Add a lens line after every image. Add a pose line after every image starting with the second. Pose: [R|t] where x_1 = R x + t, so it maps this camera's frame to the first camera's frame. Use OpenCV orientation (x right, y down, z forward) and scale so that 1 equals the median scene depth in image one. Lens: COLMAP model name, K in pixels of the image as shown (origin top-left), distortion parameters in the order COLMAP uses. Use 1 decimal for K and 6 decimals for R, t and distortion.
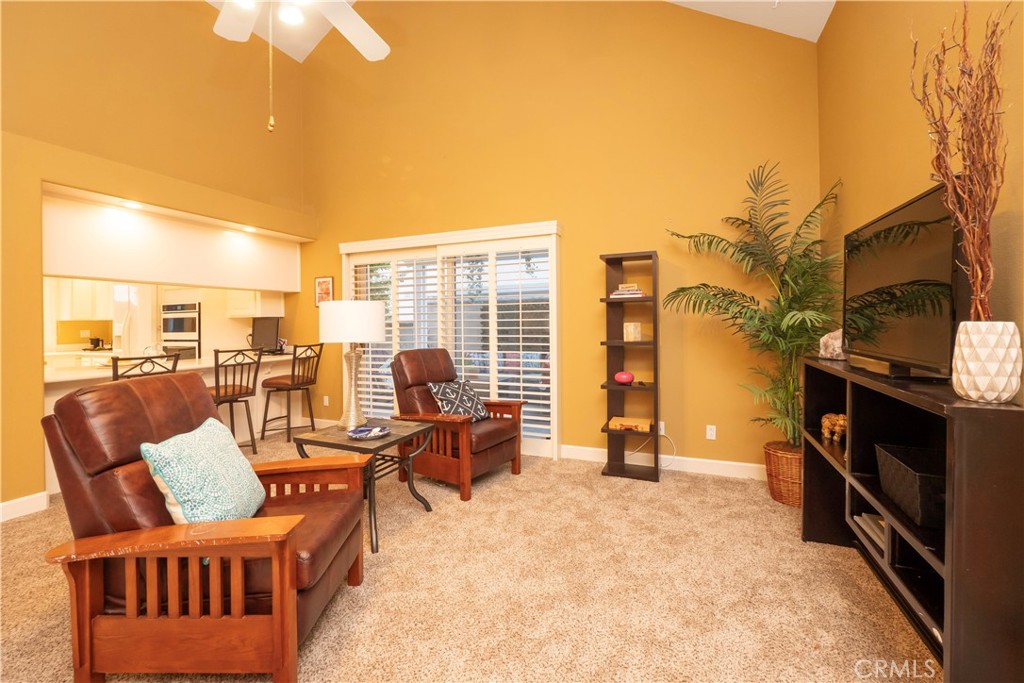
lens RADIAL K [[428.4, 0, 501.4], [0, 428.4, 328.3], [0, 0, 1]] dist [-0.000006, 0.000295]
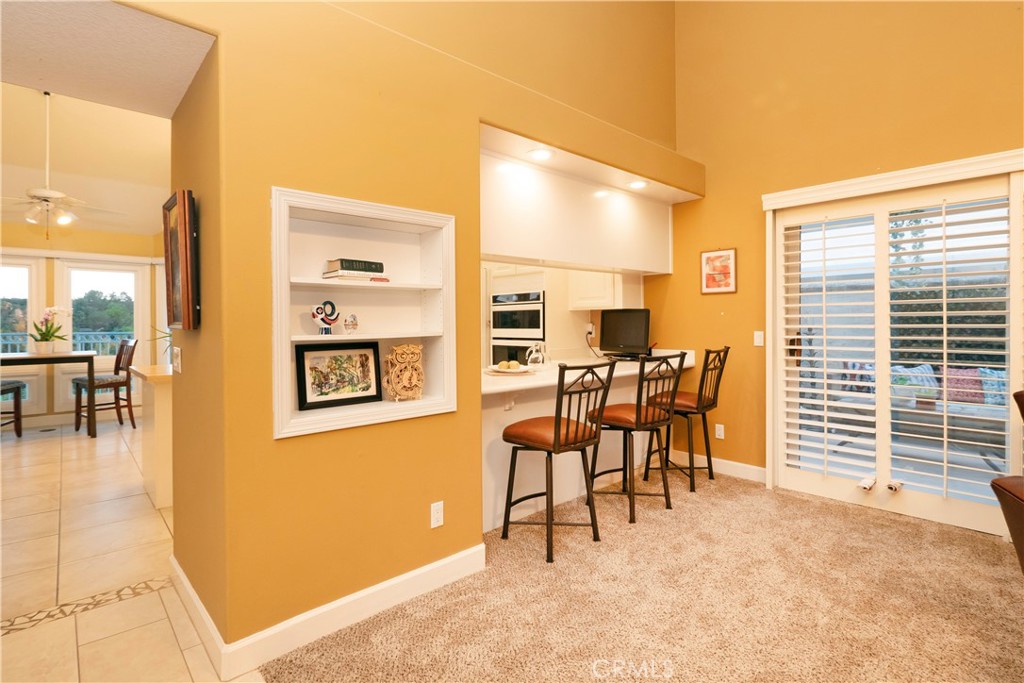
lens RADIAL K [[479.0, 0, 489.6], [0, 479.0, 328.1], [0, 0, 1]] dist [-0.001428, -0.000258]
pose [[0.911556, 0.010271, -0.411048, -0.538612], [-0.008365, 0.999944, 0.006435, 0.003605], [0.411091, -0.002428, 0.911591, 0.195730]]
